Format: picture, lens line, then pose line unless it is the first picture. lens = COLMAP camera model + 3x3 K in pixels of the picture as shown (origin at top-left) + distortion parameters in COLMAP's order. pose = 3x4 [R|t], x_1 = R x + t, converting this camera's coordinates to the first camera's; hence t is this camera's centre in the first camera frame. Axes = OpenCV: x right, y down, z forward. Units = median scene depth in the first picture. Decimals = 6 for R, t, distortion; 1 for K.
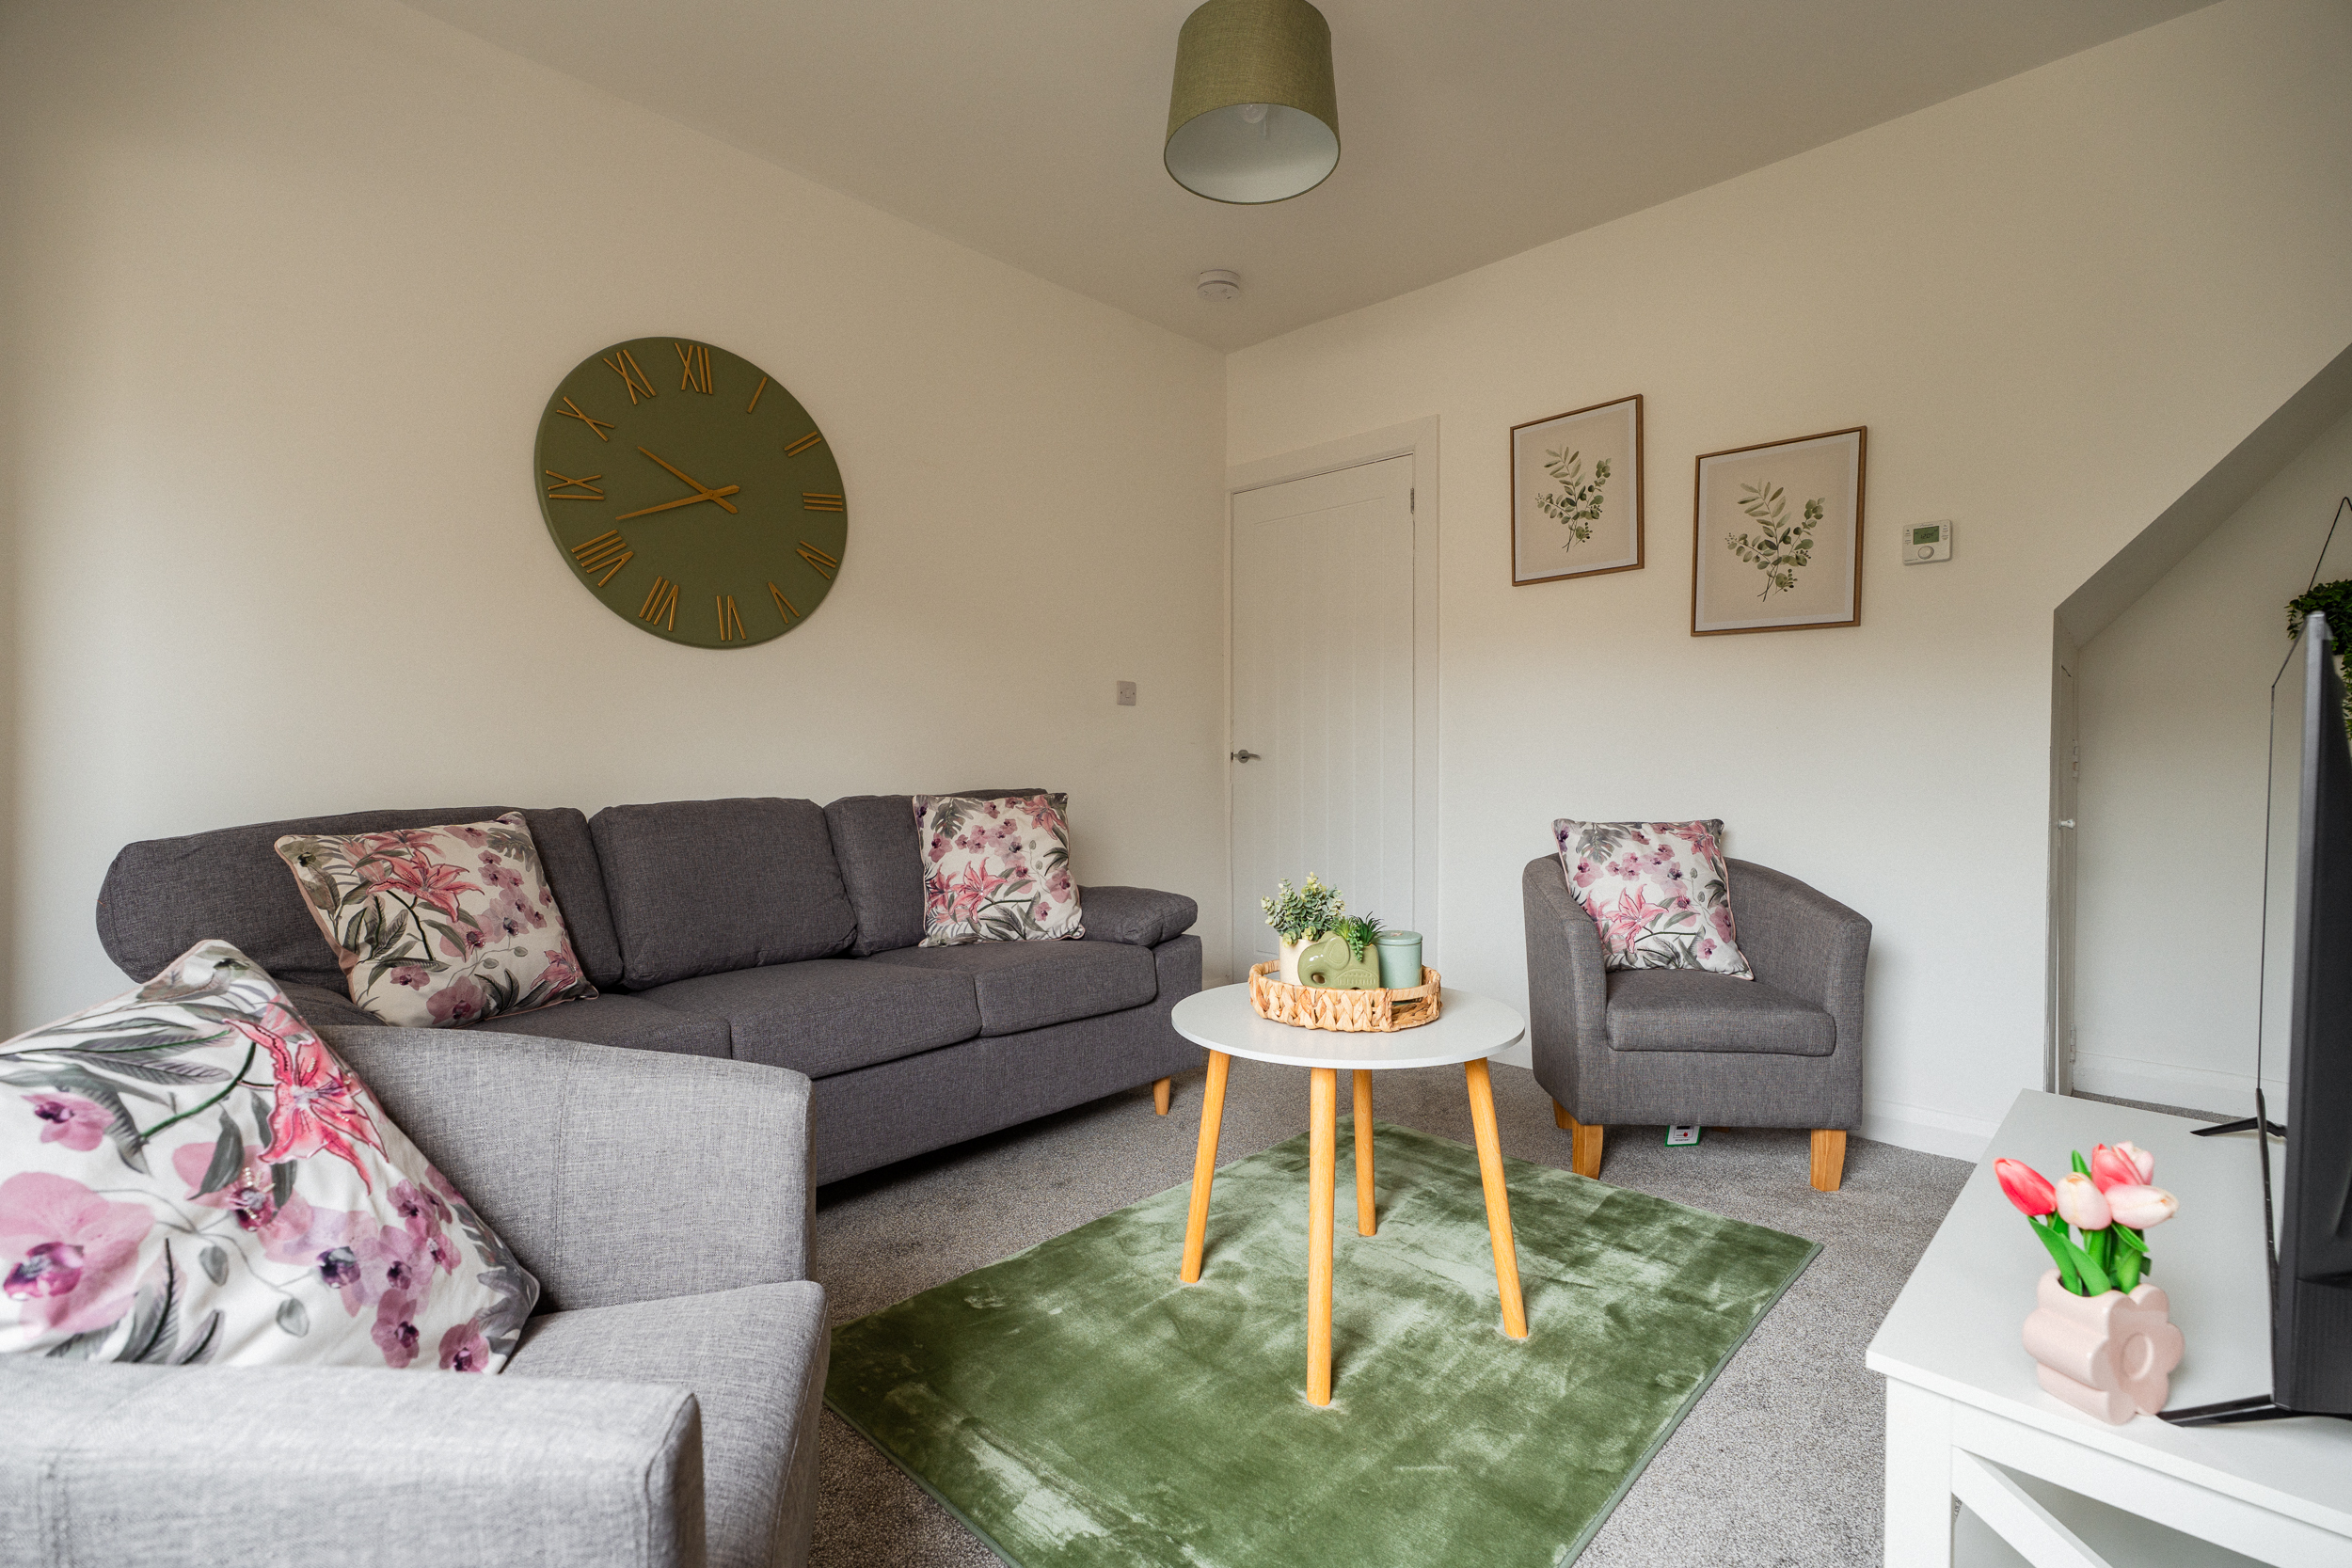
lens RADIAL K [[1049.3, 0, 1181.5], [0, 1049.3, 785.2], [0, 0, 1]] dist [-0.000840, 0.001187]
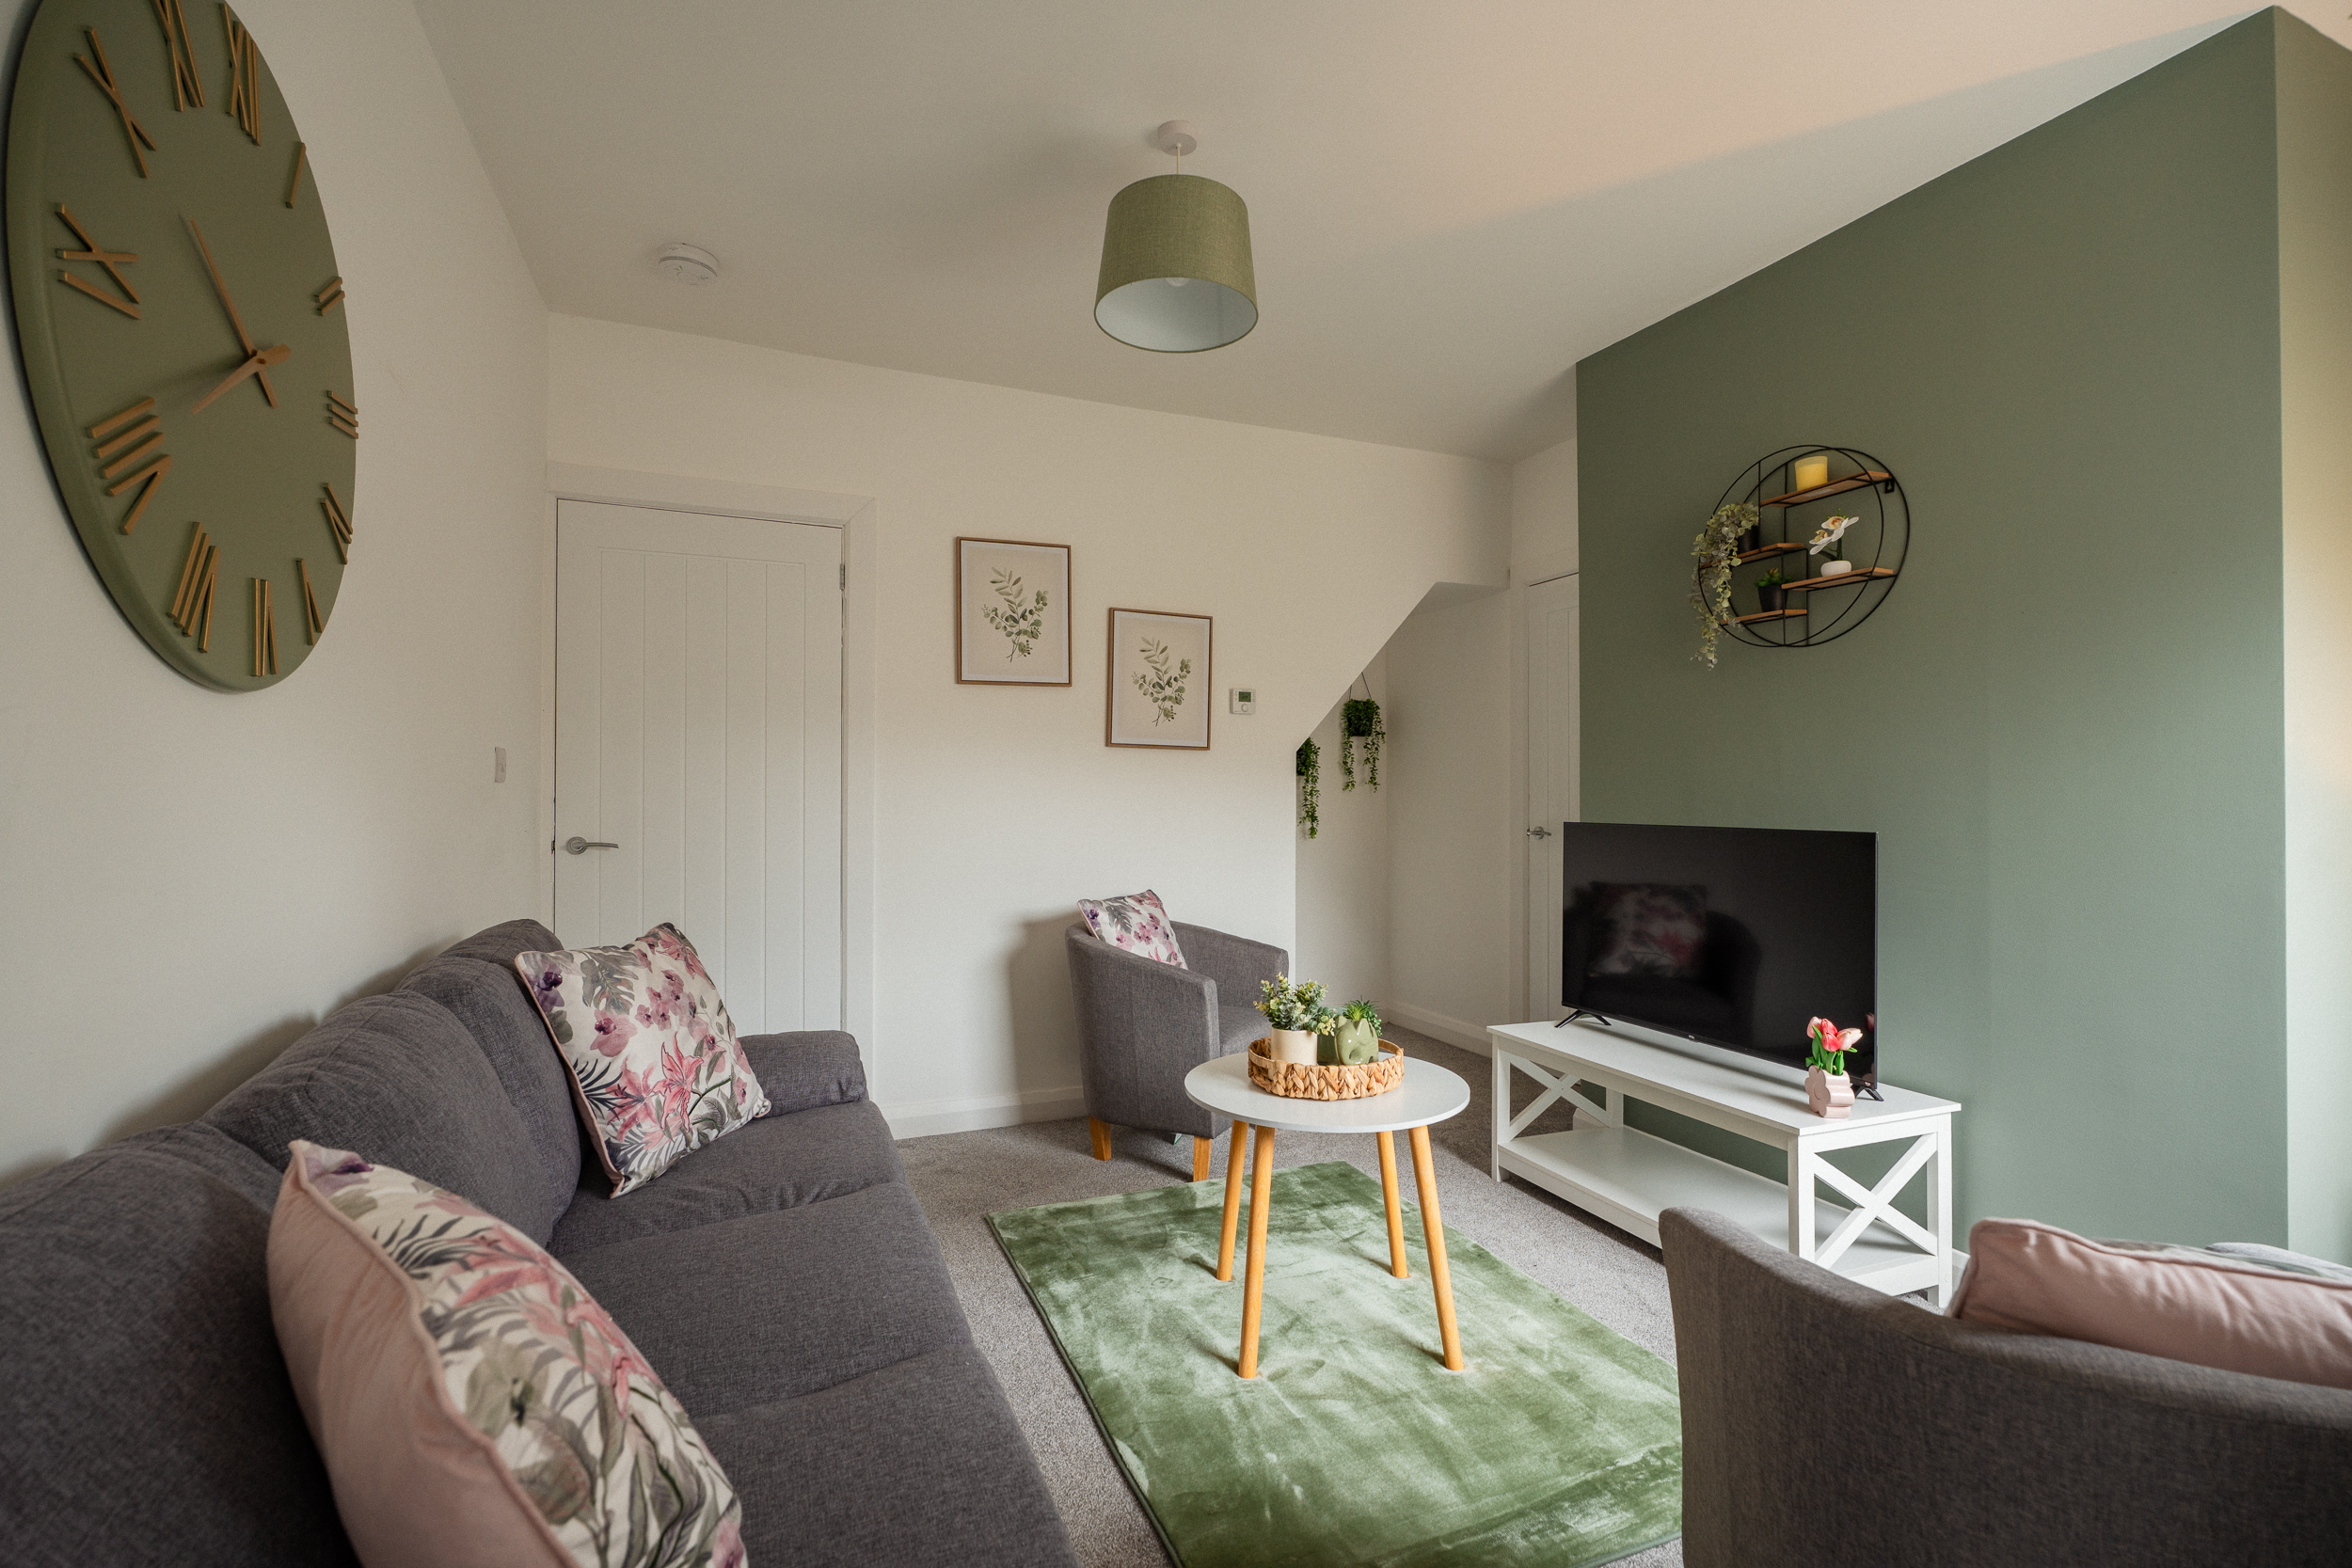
lens RADIAL K [[1049.3, 0, 1179.4], [0, 1049.3, 787.0], [0, 0, 1]] dist [-0.000840, 0.001187]
pose [[0.391902, 0.008857, 0.919964, -0.668355], [0.018478, 0.999676, -0.017496, -0.069505], [-0.919821, 0.023856, 0.391611, 0.425980]]
